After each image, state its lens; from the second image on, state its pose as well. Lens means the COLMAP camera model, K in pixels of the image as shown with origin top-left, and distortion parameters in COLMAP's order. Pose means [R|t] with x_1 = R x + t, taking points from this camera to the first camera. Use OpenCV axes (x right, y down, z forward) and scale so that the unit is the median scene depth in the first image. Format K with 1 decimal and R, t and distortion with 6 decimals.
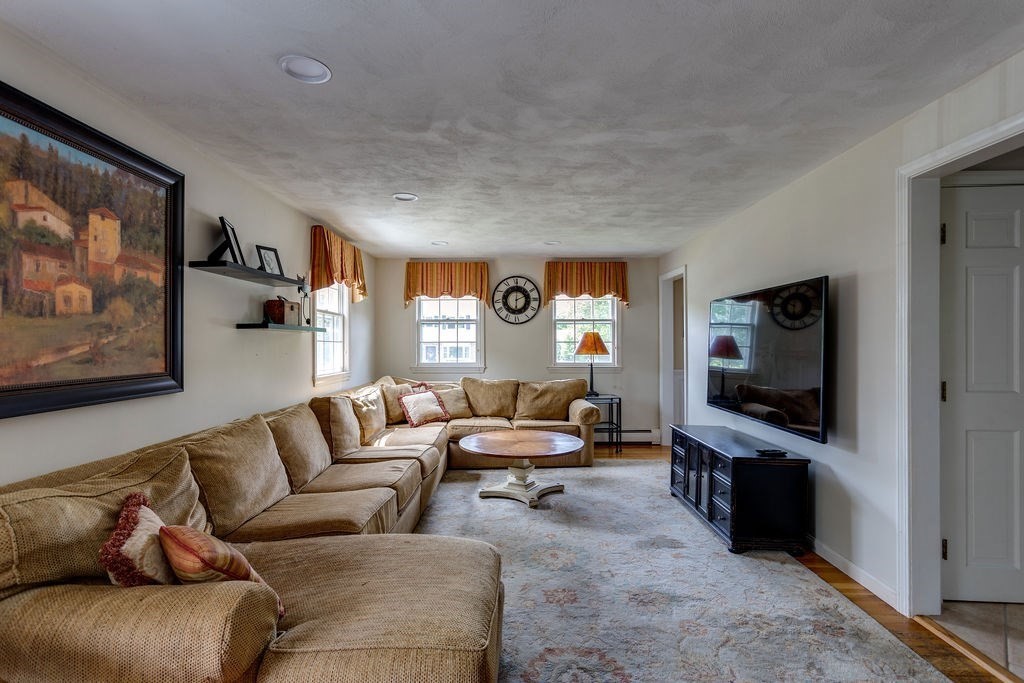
lens RADIAL K [[487.4, 0, 508.8], [0, 487.4, 341.1], [0, 0, 1]] dist [0.001029, 0.000323]
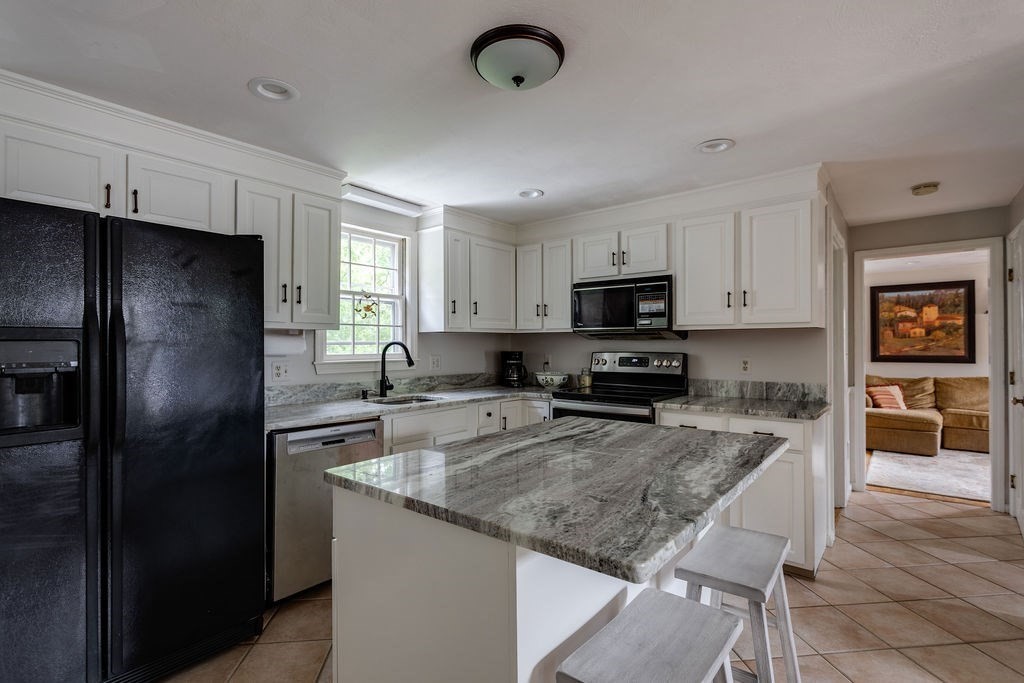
lens RADIAL K [[474.7, 0, 512.8], [0, 474.7, 345.6], [0, 0, 1]] dist [-0.000210, 0.000001]
pose [[-0.625912, 0.000378, -0.779893, 3.462107], [0.004366, 0.999986, -0.003020, 0.006447], [0.779881, -0.005295, -0.625905, 0.805305]]
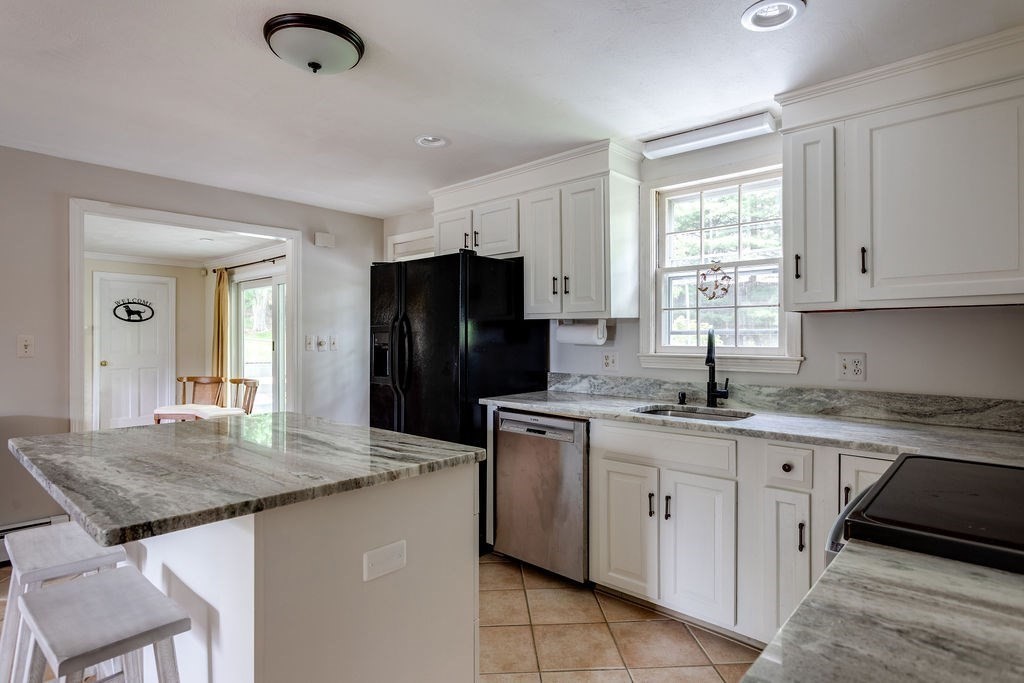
lens RADIAL K [[544.2, 0, 510.7], [0, 544.2, 340.3], [0, 0, 1]] dist [-0.001204, -0.000186]
pose [[-0.748548, -0.006631, 0.663047, 1.960461], [-0.003795, 0.999976, 0.005716, 0.005933], [-0.663069, 0.001762, -0.748556, 0.777409]]
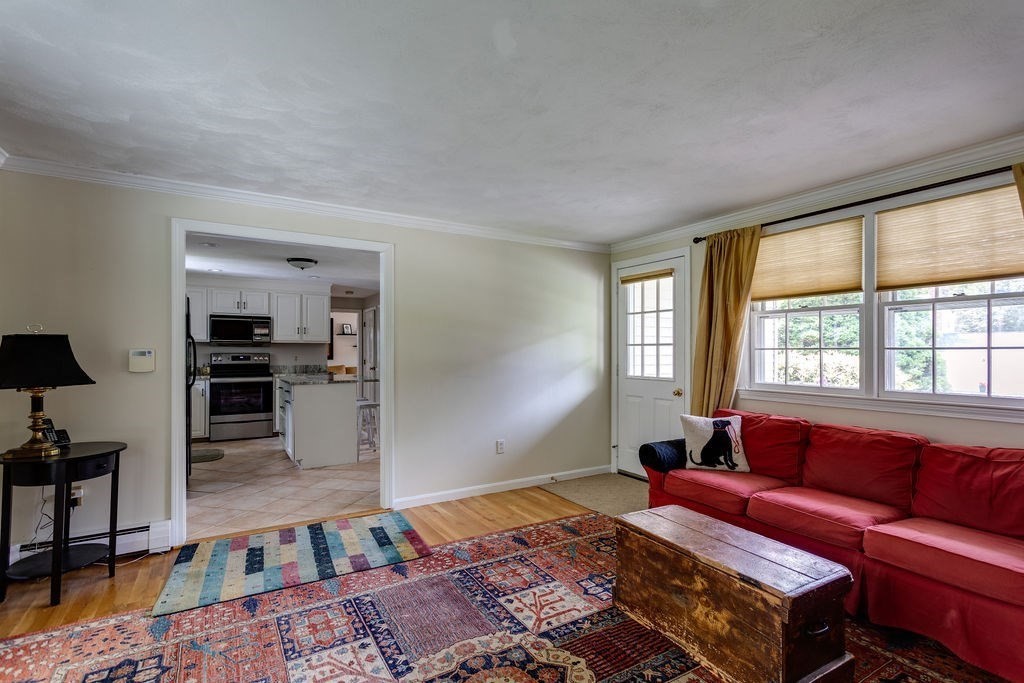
lens RADIAL K [[487.2, 0, 511.7], [0, 487.2, 352.1], [0, 0, 1]] dist [-0.000108, 0.000048]
pose [[0.525609, 0.000041, -0.850726, 5.815711], [0.003856, 0.999990, 0.002431, 0.019818], [0.850718, -0.004559, 0.525603, -0.142804]]
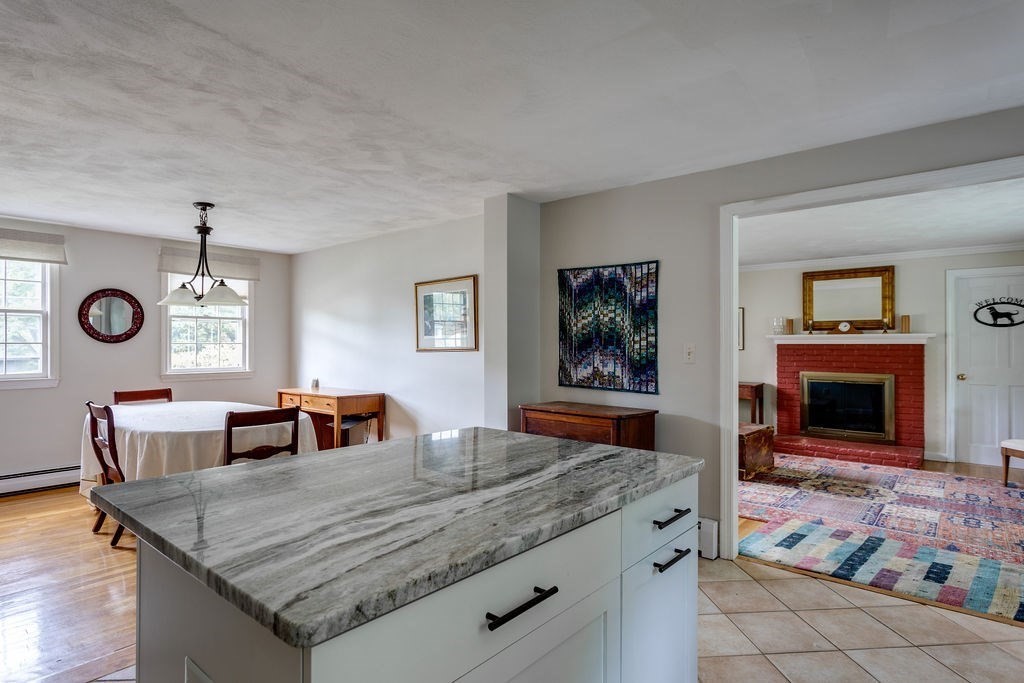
lens RADIAL K [[544.2, 0, 510.7], [0, 544.2, 340.3], [0, 0, 1]] dist [-0.001204, -0.000186]
pose [[0.640018, 0.004103, 0.768349, 2.363372], [-0.002544, 0.999992, -0.003220, 0.001071], [-0.768356, 0.000106, 0.640023, -0.088774]]
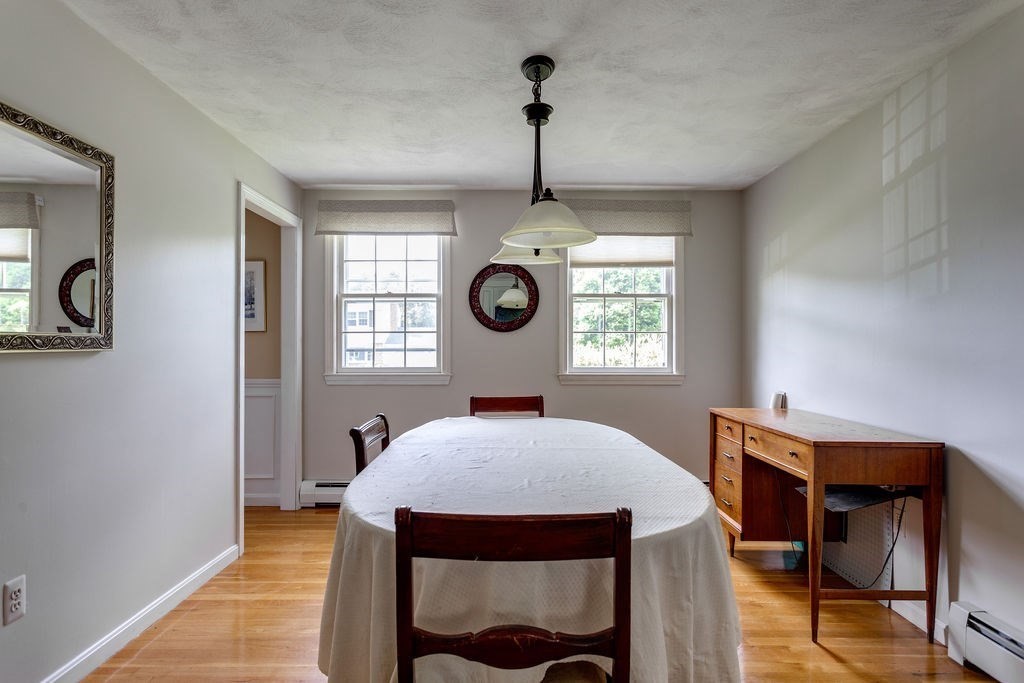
lens RADIAL K [[544.2, 0, 510.7], [0, 544.2, 340.3], [0, 0, 1]] dist [-0.001204, -0.000186]
pose [[0.999847, 0.001778, 0.017385, 3.087542], [-0.001623, 0.999959, -0.008905, 0.056804], [-0.017400, 0.008876, 0.999809, 0.953479]]
